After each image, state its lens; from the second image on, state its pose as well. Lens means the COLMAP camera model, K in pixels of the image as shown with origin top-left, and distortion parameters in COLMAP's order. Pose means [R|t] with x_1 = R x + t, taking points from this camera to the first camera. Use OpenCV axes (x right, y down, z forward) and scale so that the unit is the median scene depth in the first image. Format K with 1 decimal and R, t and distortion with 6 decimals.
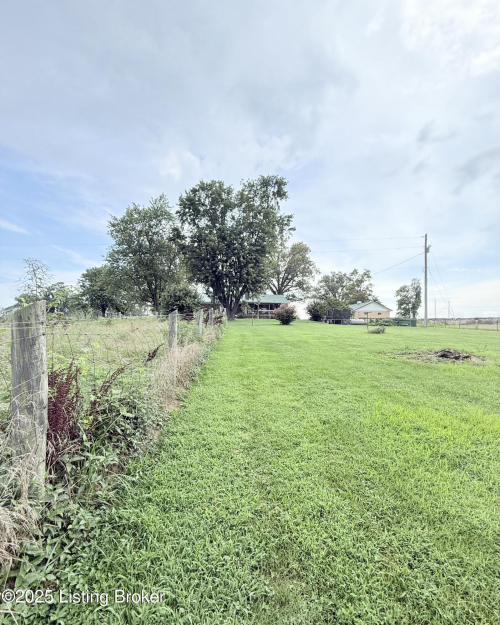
lens RADIAL K [[263.3, 0, 247.5], [0, 263.3, 324.6], [0, 0, 1]] dist [0.008018, 0.001065]
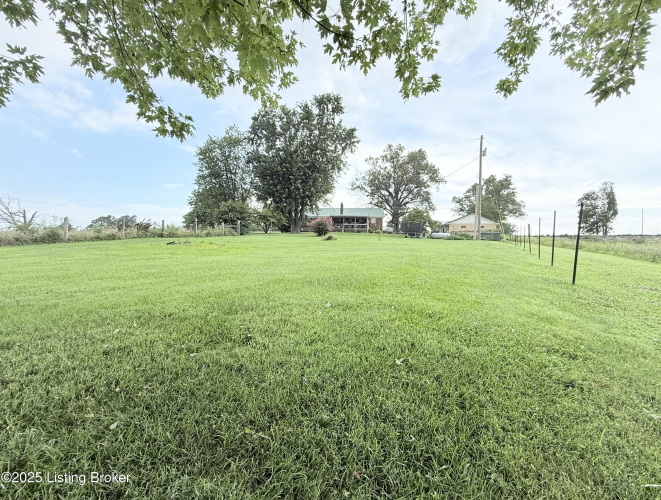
lens RADIAL K [[296.0, 0, 350.0], [0, 296.0, 249.2], [0, 0, 1]] dist [-0.001846, -0.000033]
pose [[0.949869, 0.019335, -0.312048, 0.412316], [-0.012942, 0.999662, 0.022548, 0.015701], [0.312379, -0.017379, 0.949799, -0.065141]]
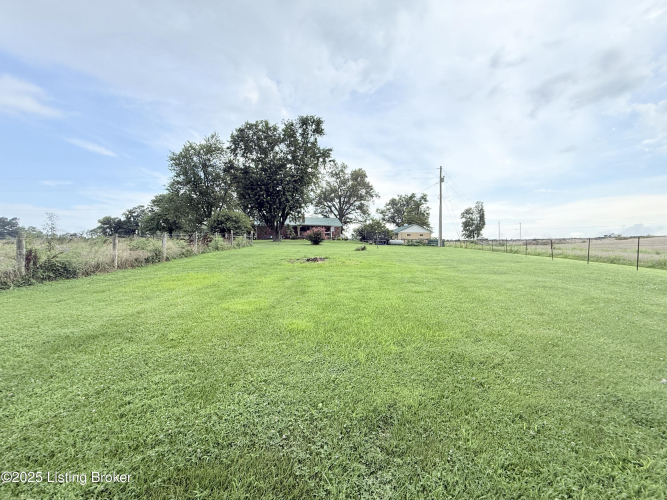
lens RADIAL K [[267.2, 0, 336.1], [0, 267.2, 253.3], [0, 0, 1]] dist [0.001188, 0.000327]
pose [[0.999913, 0.002676, -0.012880, 0.165856], [-0.002308, 0.999592, 0.028477, 0.004118], [0.012951, -0.028445, 0.999511, -0.137475]]
